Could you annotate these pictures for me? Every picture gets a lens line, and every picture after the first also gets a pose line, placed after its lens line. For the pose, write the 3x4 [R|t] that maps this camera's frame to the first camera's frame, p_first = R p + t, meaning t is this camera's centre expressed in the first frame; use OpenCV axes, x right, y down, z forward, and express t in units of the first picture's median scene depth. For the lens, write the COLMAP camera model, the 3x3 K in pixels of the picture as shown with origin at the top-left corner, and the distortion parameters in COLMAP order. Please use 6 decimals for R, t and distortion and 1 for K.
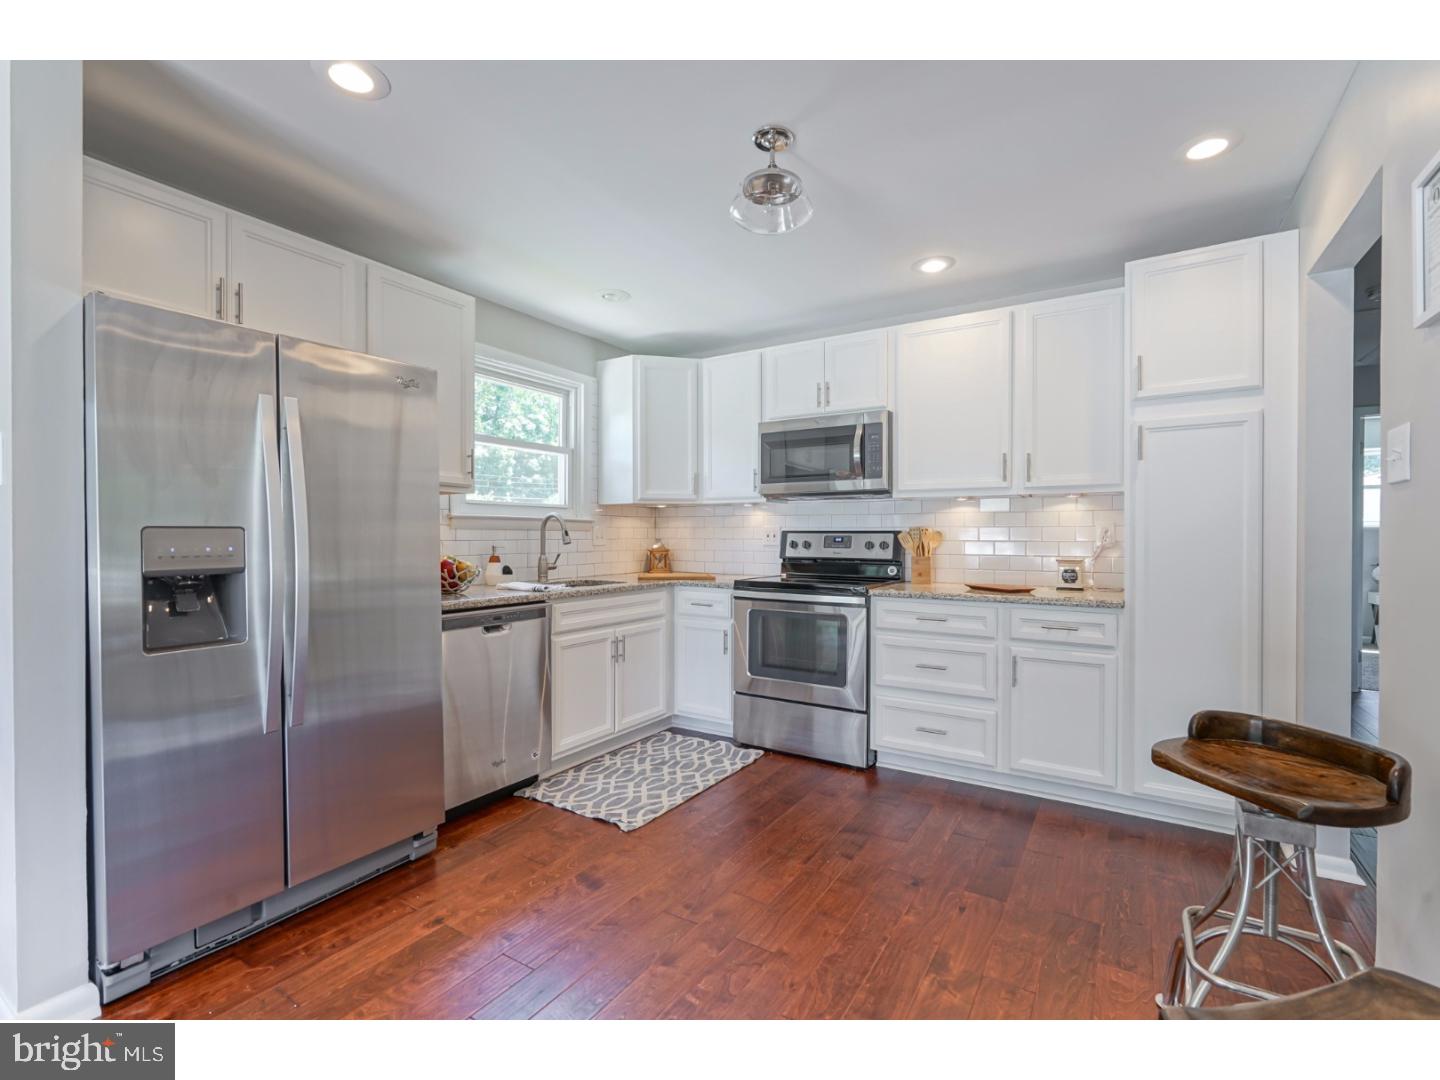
lens RADIAL K [[650.7, 0, 720.8], [0, 650.7, 536.6], [0, 0, 1]] dist [-0.009199, 0.001592]
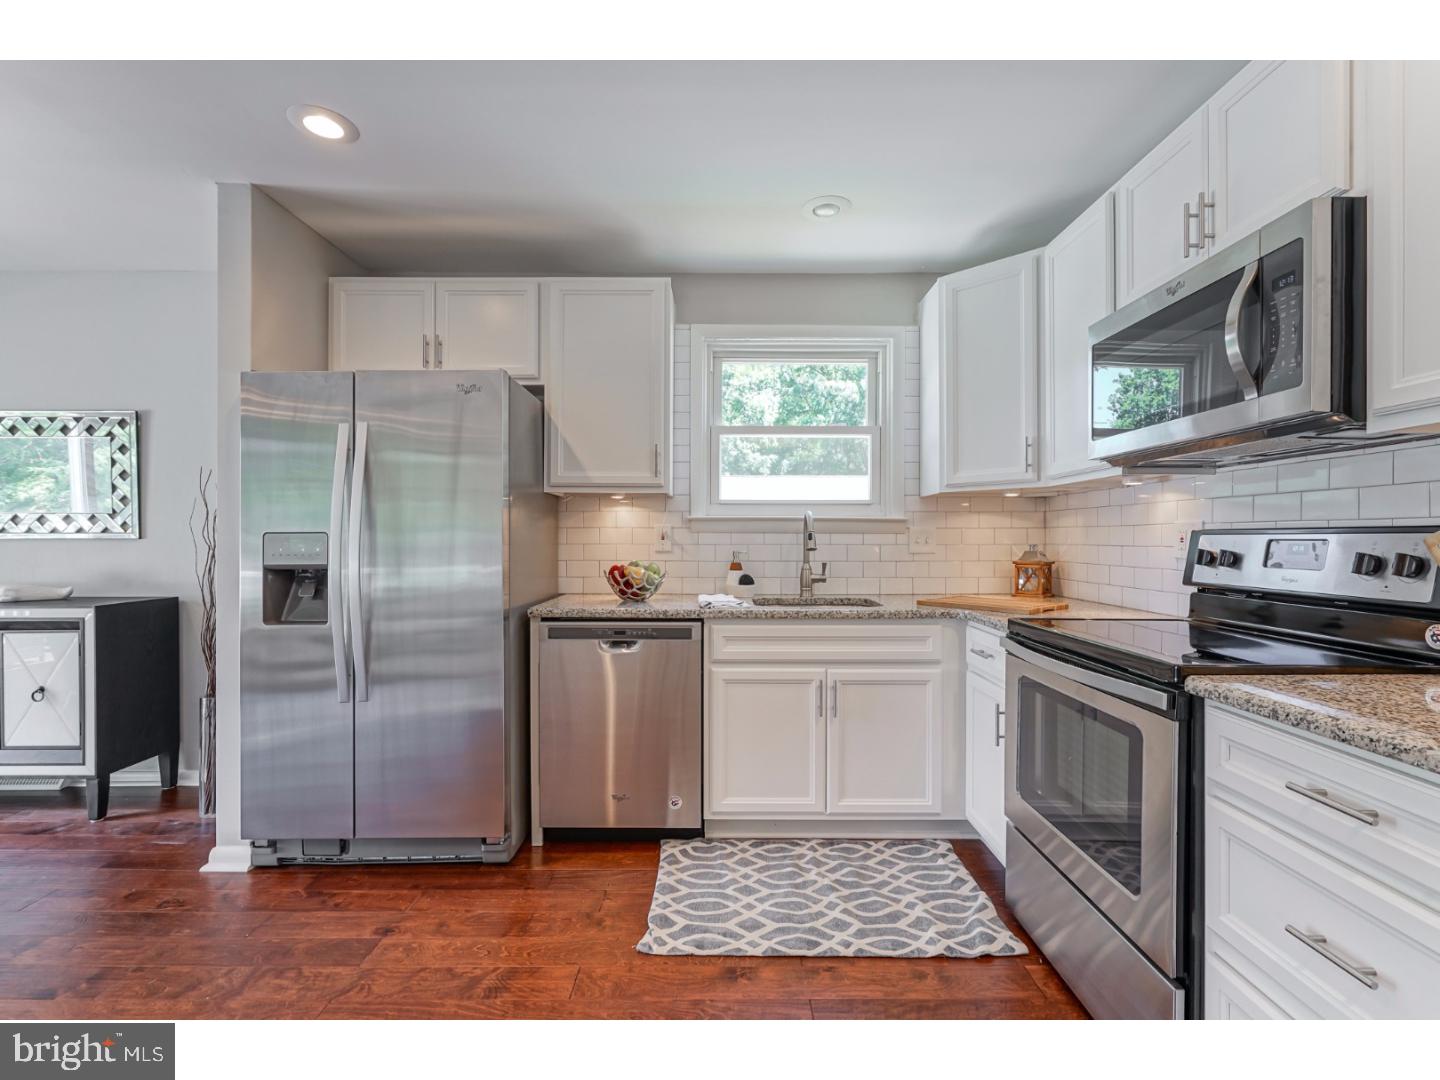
lens RADIAL K [[650.7, 0, 725.0], [0, 650.7, 535.7], [0, 0, 1]] dist [-0.009199, 0.001592]
pose [[0.534497, -0.005789, -0.845150, 0.399200], [-0.001577, 0.999968, -0.007847, -0.000030], [0.845169, 0.005527, 0.534471, 0.538036]]
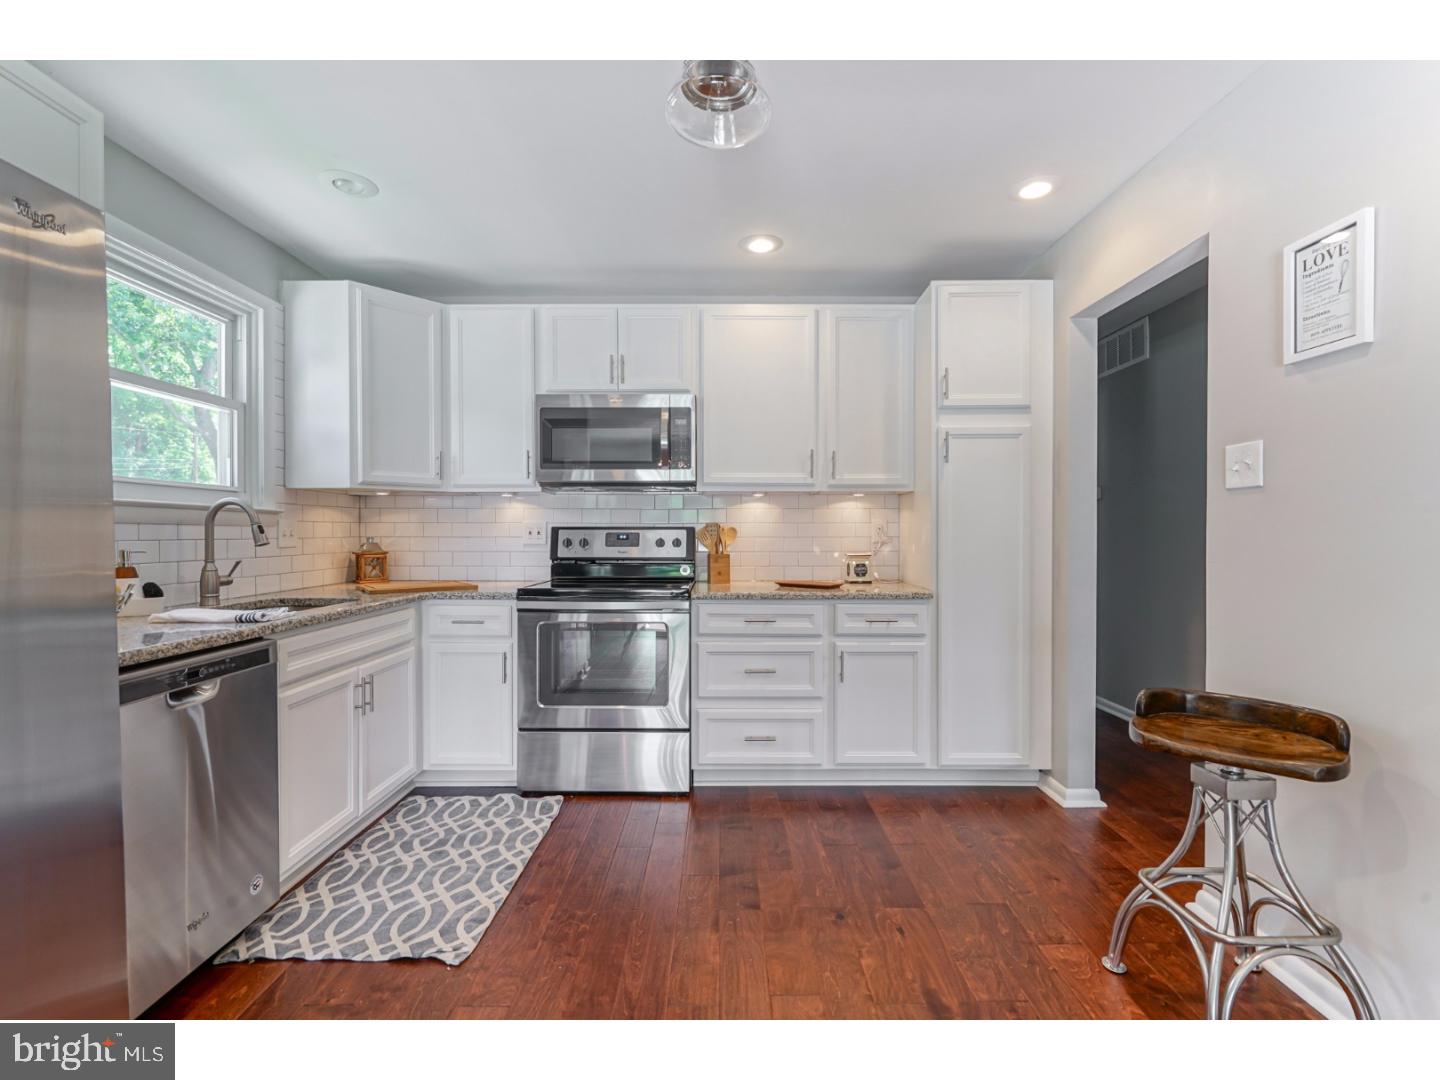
lens RADIAL K [[650.7, 0, 721.9], [0, 650.7, 538.4], [0, 0, 1]] dist [-0.009199, 0.001592]
pose [[0.845098, -0.006309, 0.534574, -0.209921], [0.002730, 0.999968, 0.007485, 0.000579], [-0.534604, -0.004866, 0.845089, 0.214872]]
